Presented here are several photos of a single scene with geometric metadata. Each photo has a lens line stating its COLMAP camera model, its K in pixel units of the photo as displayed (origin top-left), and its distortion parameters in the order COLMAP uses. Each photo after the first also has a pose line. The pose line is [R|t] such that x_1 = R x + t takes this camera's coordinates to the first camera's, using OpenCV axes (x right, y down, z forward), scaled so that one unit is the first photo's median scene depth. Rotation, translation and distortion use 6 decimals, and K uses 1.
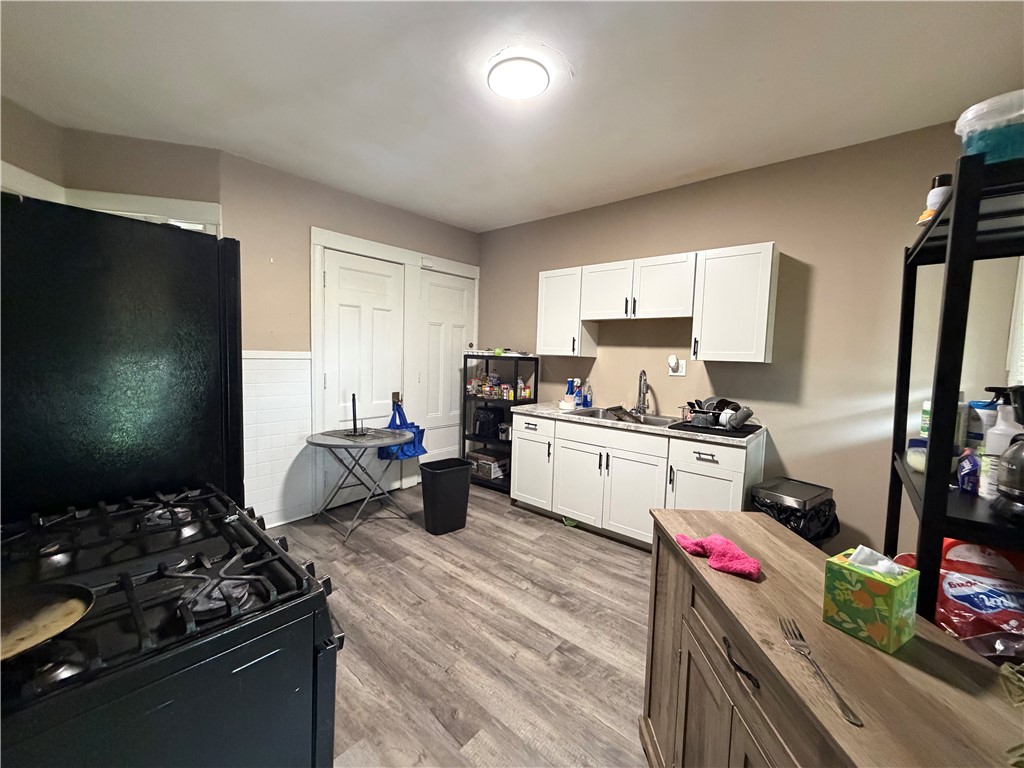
lens RADIAL K [[408.2, 0, 510.9], [0, 408.2, 384.8], [0, 0, 1]] dist [-0.000086, 0.000051]
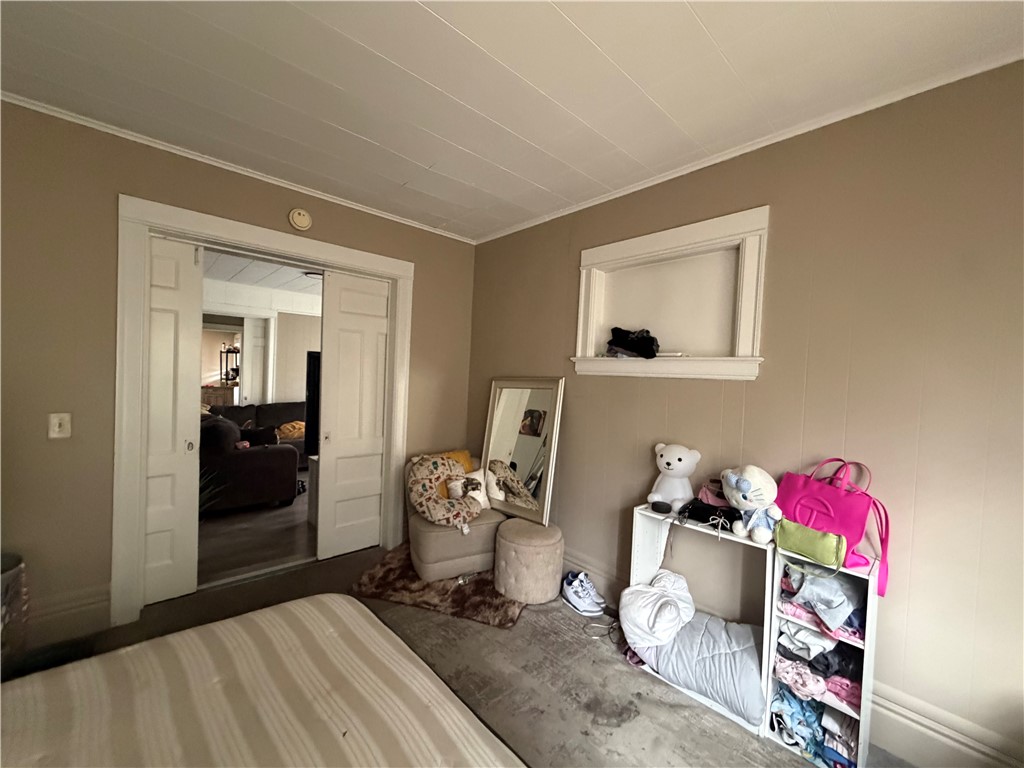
lens RADIAL K [[408.2, 0, 510.9], [0, 408.2, 384.8], [0, 0, 1]] dist [-0.000086, 0.000051]
pose [[0.147539, -0.049902, 0.987797, -4.439959], [0.042646, 0.998119, 0.044053, 0.145049], [-0.988136, 0.035626, 0.149389, -4.183150]]
